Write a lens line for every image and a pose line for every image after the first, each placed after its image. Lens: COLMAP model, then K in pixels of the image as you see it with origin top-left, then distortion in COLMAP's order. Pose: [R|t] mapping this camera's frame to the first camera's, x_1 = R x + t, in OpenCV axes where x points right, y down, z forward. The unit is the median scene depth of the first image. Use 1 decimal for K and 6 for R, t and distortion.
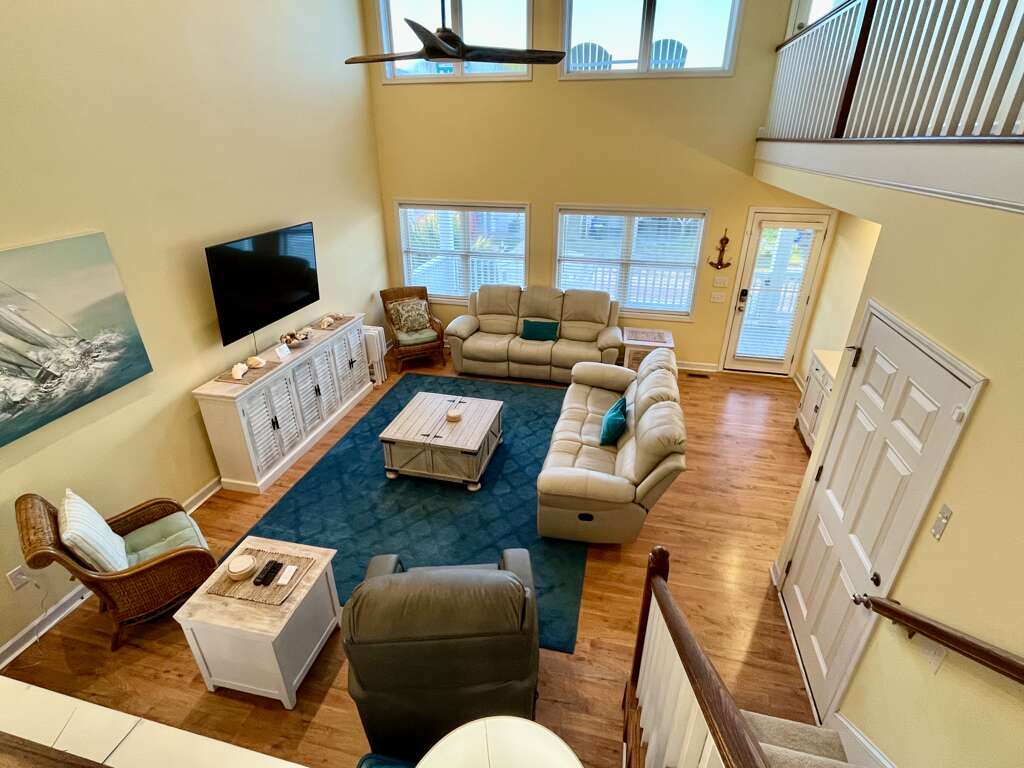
lens RADIAL K [[508.9, 0, 512.0], [0, 508.9, 384.0], [0, 0, 1]] dist [0.001633, 0.000288]
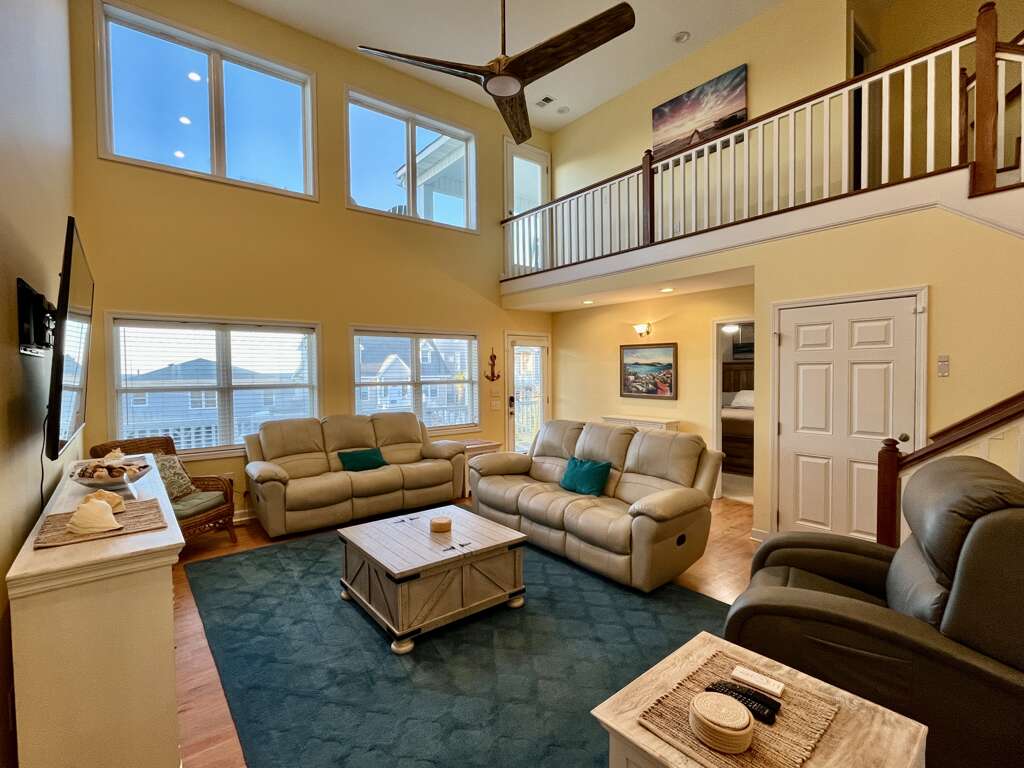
lens RADIAL K [[482.4, 0, 512.0], [0, 482.4, 384.0], [0, 0, 1]] dist [-0.001277, -0.000183]
pose [[0.616142, -0.030299, 0.787052, -0.607757], [0.353030, 0.903887, -0.241572, 0.086989], [-0.704087, 0.426696, 0.567620, 0.482693]]
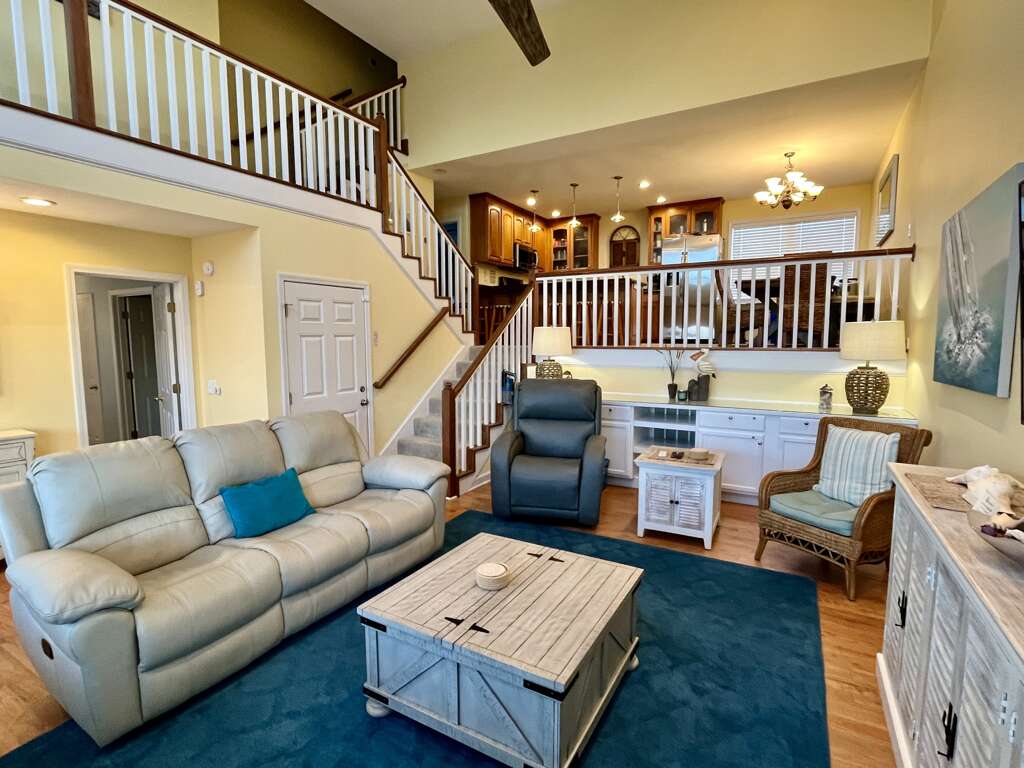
lens RADIAL K [[508.9, 0, 512.0], [0, 508.9, 384.0], [0, 0, 1]] dist [0.001633, 0.000288]
pose [[-0.959222, -0.027378, 0.281323, -0.270515], [0.122409, 0.856885, 0.500764, -0.339119], [-0.254771, 0.514781, -0.818592, 1.352957]]
